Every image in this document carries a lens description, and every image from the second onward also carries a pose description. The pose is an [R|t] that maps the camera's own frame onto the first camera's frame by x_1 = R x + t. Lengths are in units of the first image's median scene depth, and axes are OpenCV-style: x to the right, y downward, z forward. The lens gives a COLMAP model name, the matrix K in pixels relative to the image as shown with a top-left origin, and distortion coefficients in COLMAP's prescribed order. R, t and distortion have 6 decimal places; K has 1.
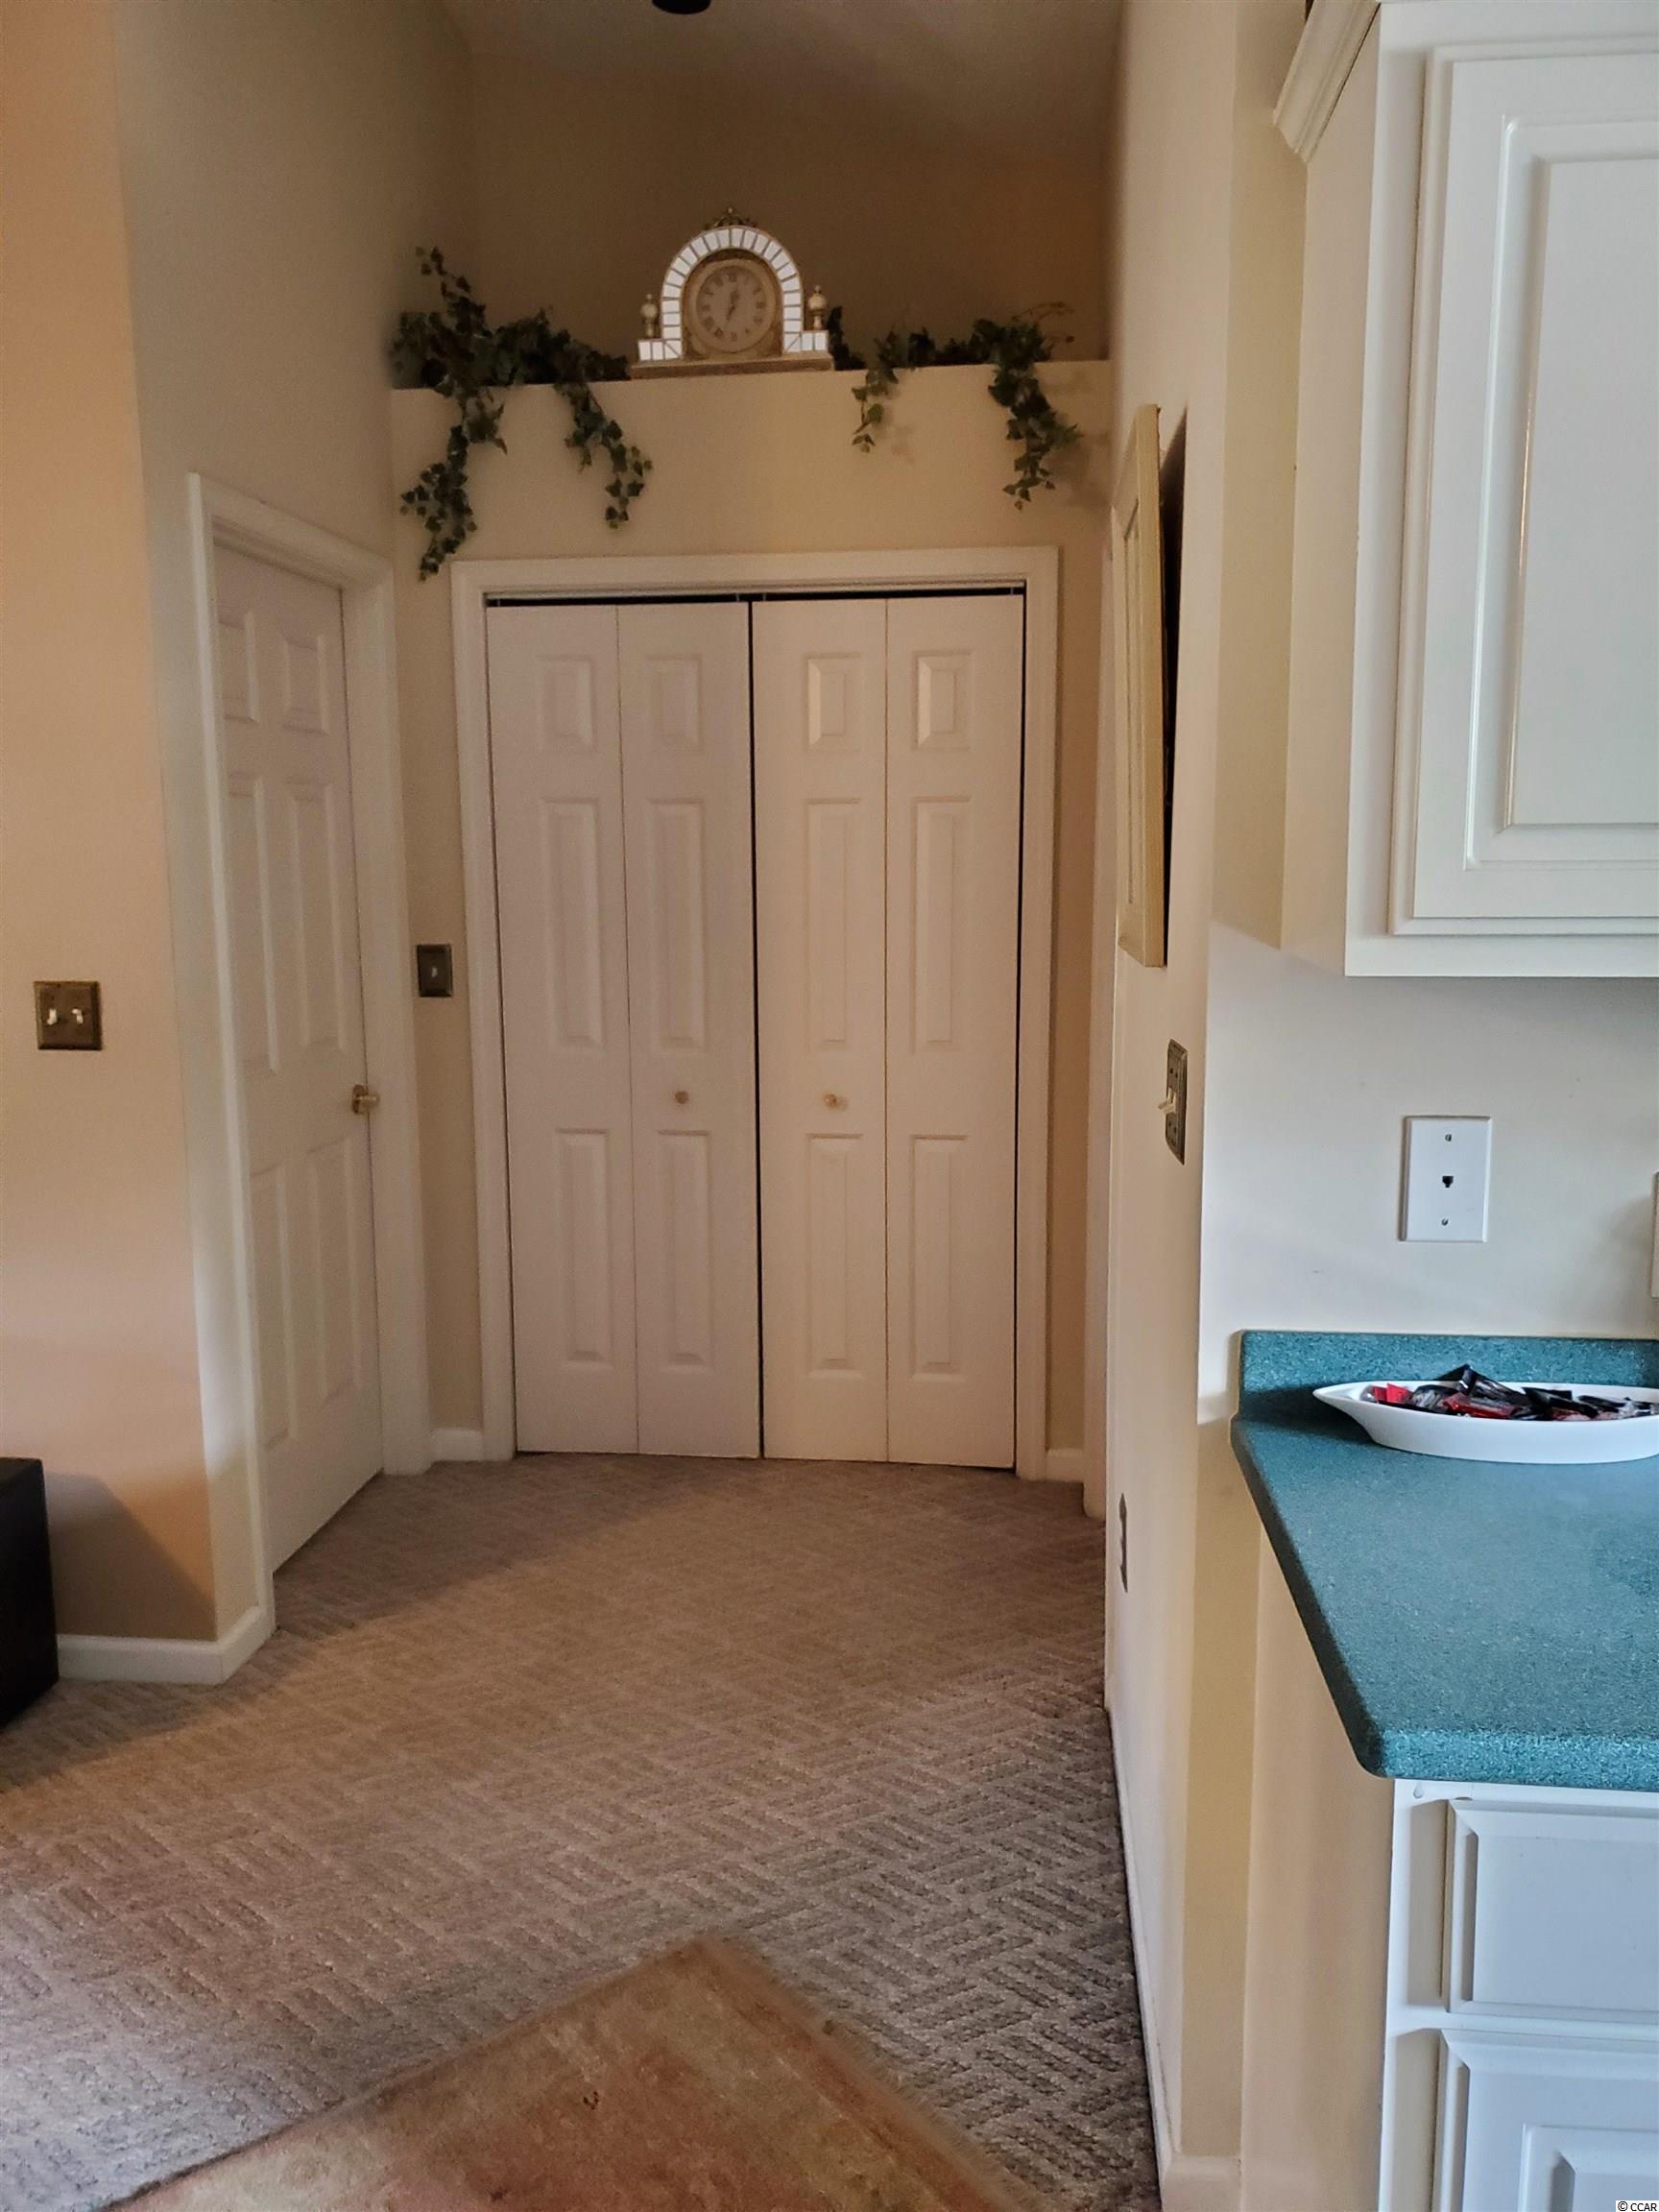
lens RADIAL K [[1754.9, 0, 829.5], [0, 1754.9, 1106.0], [0, 0, 1]] dist [0.045636, -0.002993]
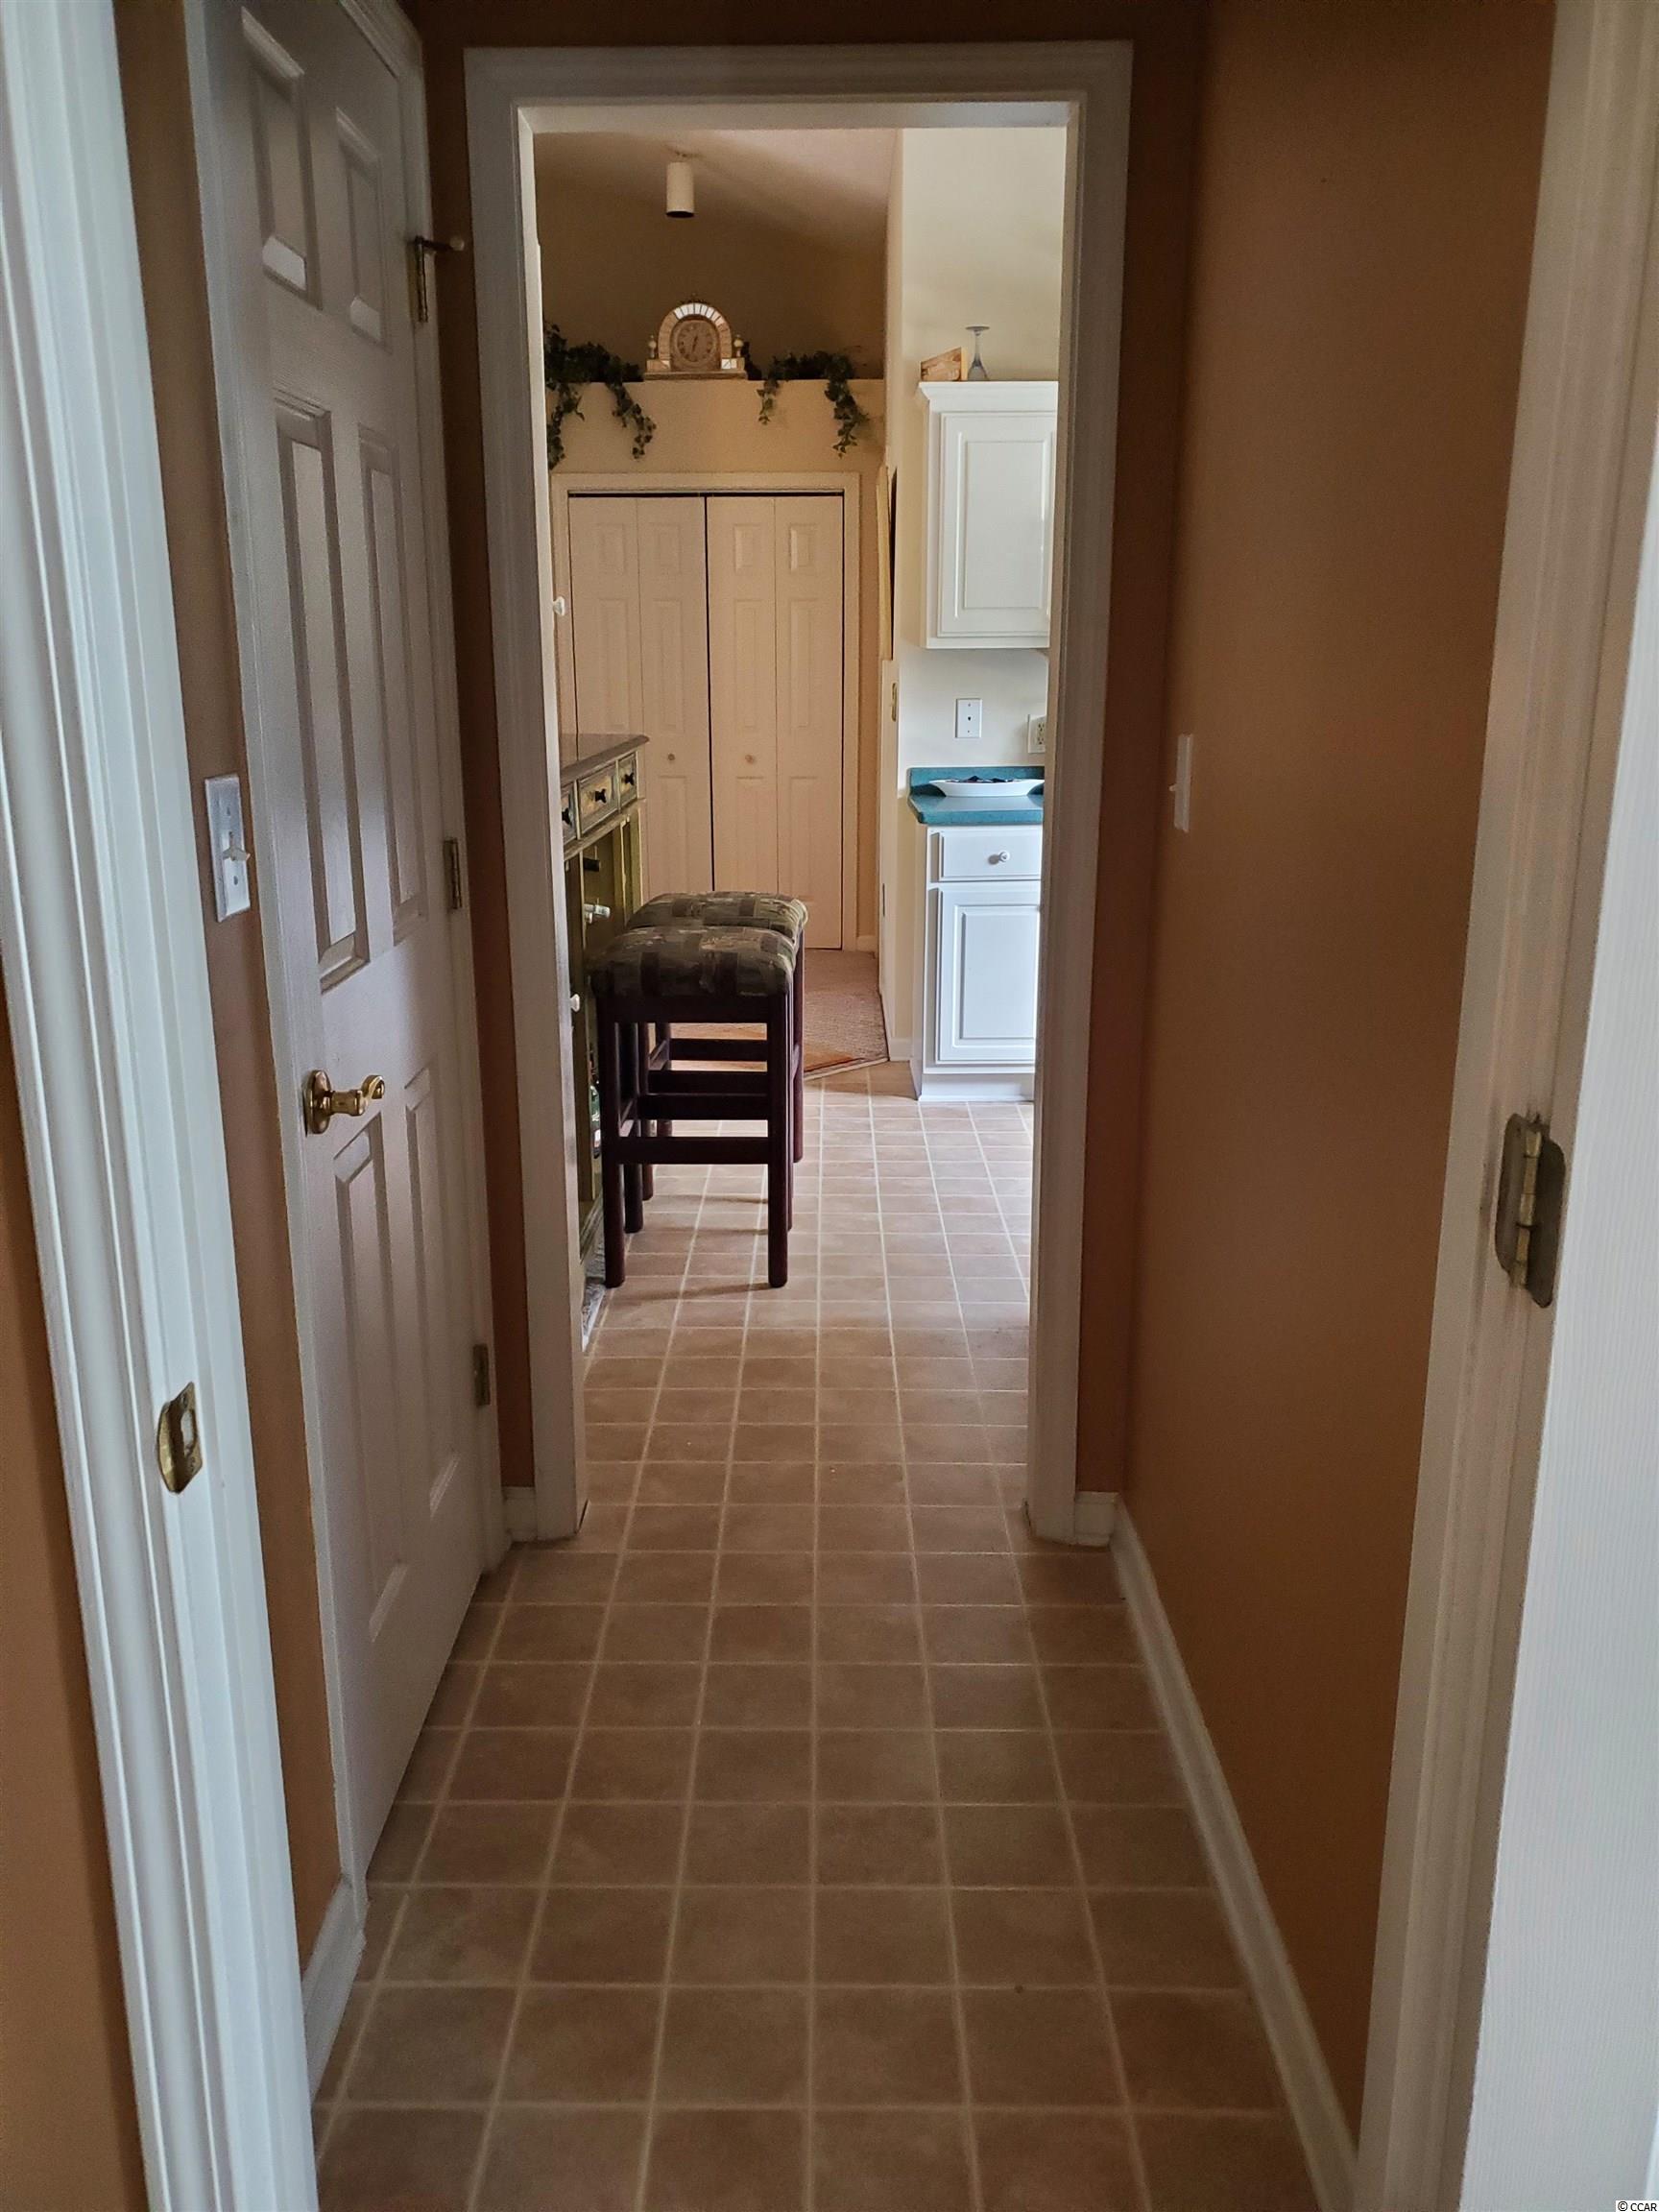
lens RADIAL K [[1754.9, 0, 829.5], [0, 1754.9, 1106.0], [0, 0, 1]] dist [0.045636, -0.002993]
pose [[0.995219, -0.020716, 0.095447, -0.112814], [0.010539, 0.994319, 0.105921, 0.189331], [-0.097099, -0.104409, 0.989783, -1.071277]]
